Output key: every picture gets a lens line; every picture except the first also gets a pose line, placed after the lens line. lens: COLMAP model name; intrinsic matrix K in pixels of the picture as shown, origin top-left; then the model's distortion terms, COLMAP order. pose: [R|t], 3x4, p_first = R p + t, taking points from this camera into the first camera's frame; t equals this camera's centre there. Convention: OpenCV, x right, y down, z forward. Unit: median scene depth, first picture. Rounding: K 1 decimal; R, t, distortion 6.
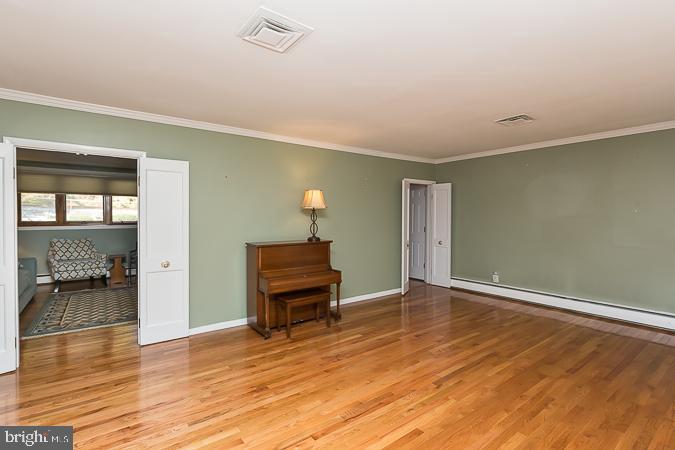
lens RADIAL K [[318.4, 0, 321.8], [0, 318.4, 223.8], [0, 0, 1]] dist [-0.002625, -0.000299]
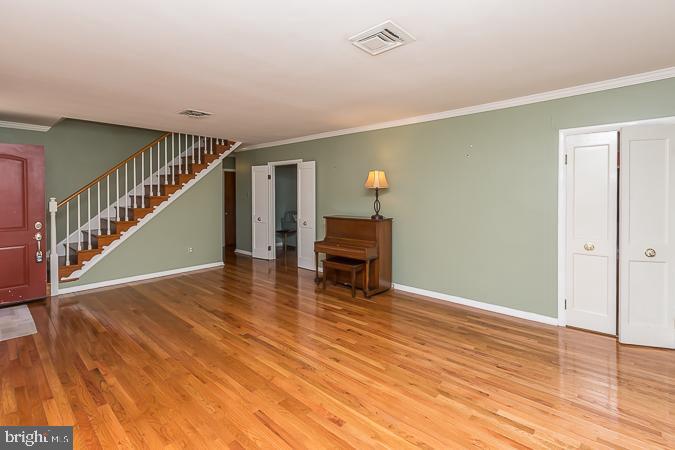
lens RADIAL K [[311.9, 0, 337.3], [0, 311.9, 193.1], [0, 0, 1]] dist [0.001808, 0.000380]
pose [[0.229672, -0.001957, -0.973266, 0.980896], [-0.019754, 0.999783, -0.006672, -0.021780], [0.973068, 0.020758, 0.229583, 0.647834]]
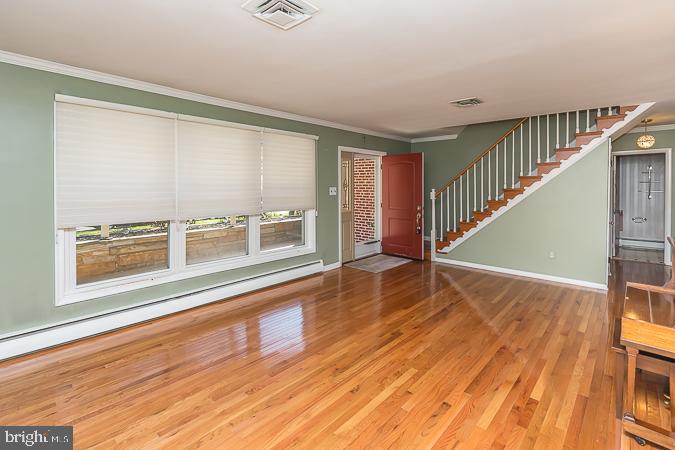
lens RADIAL K [[333.3, 0, 337.5], [0, 333.3, 184.8], [0, 0, 1]] dist [0.004628, 0.000615]
pose [[-0.975570, 0.000753, -0.219686, 0.526111], [-0.004175, 0.999750, 0.021965, -0.043031], [0.219647, 0.022346, -0.975323, 1.310137]]
